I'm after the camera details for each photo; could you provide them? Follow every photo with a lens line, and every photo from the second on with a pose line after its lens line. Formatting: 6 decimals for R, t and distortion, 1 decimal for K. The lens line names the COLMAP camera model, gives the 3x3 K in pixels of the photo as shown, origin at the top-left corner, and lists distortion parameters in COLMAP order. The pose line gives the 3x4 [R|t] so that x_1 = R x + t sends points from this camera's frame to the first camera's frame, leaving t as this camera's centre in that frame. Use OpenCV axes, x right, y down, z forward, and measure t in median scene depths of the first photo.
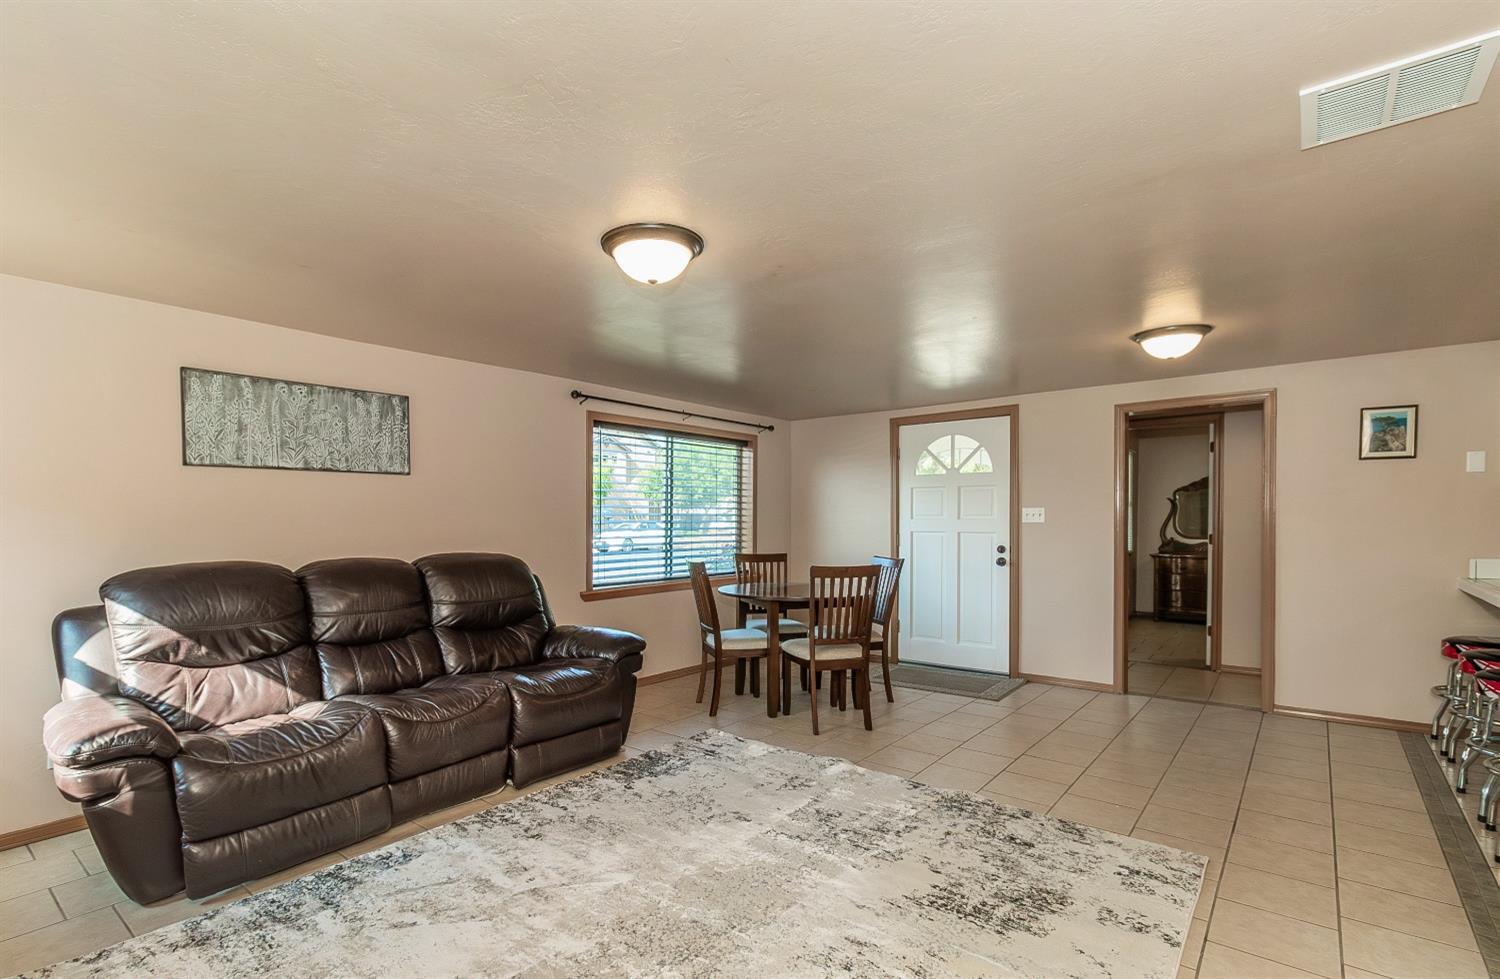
lens RADIAL K [[685.5, 0, 750.0], [0, 685.5, 489.5], [0, 0, 1]] dist [0.006738, -0.000064]
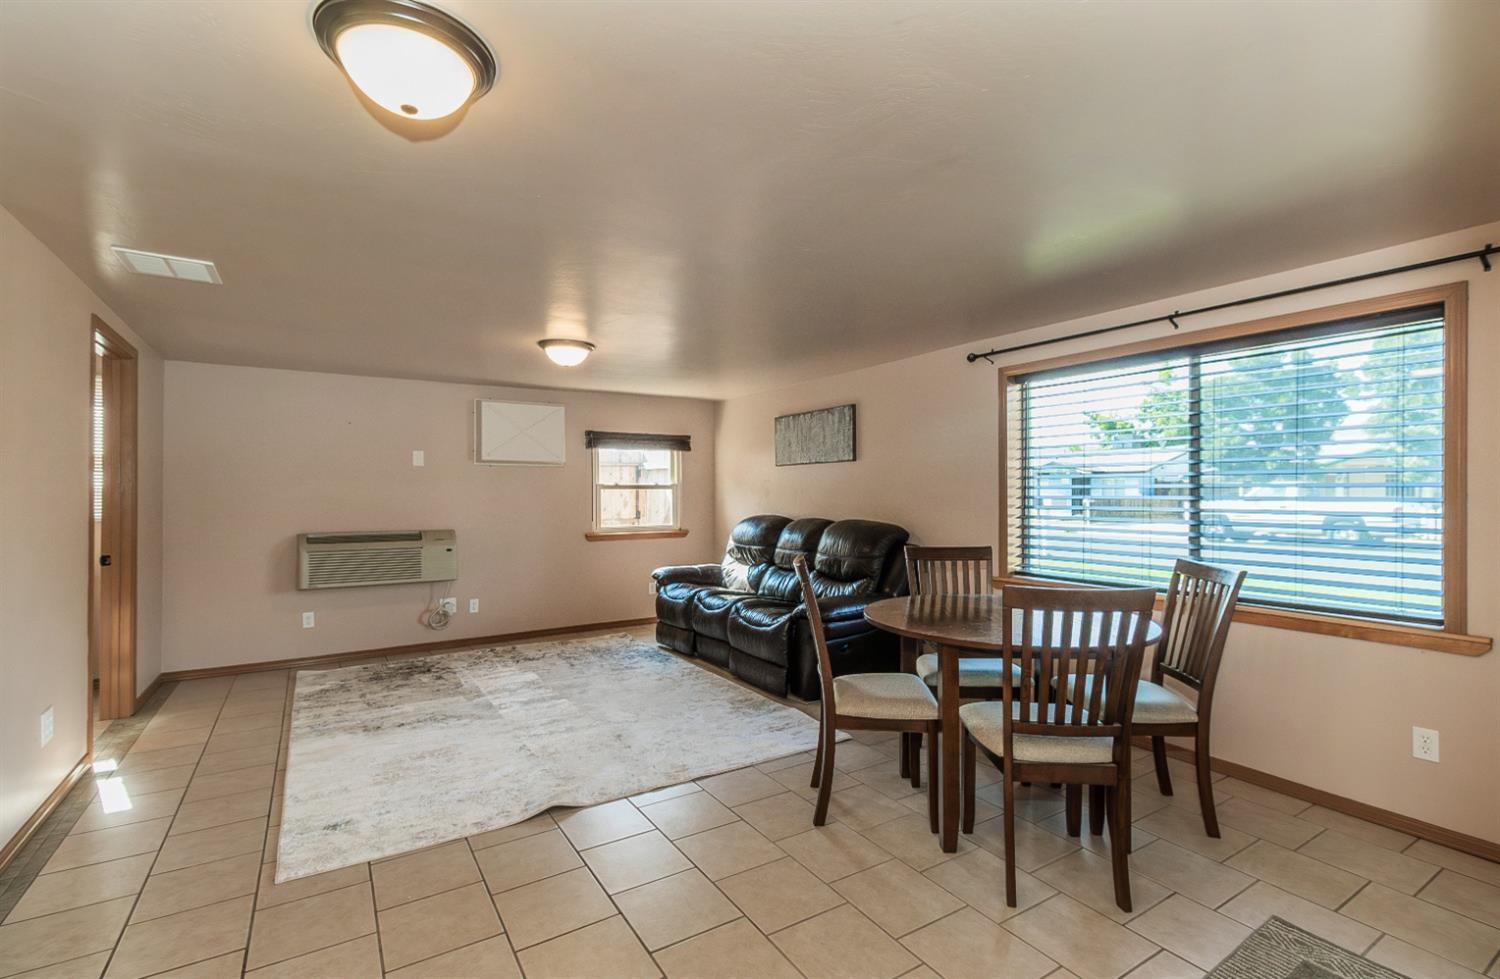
lens RADIAL K [[685.5, 0, 750.0], [0, 685.5, 489.5], [0, 0, 1]] dist [0.006738, -0.000064]
pose [[-0.316266, -0.010812, -0.948609, 0.874405], [0.035442, 0.999102, -0.023204, 0.059835], [0.948008, -0.040959, -0.315599, 1.258862]]
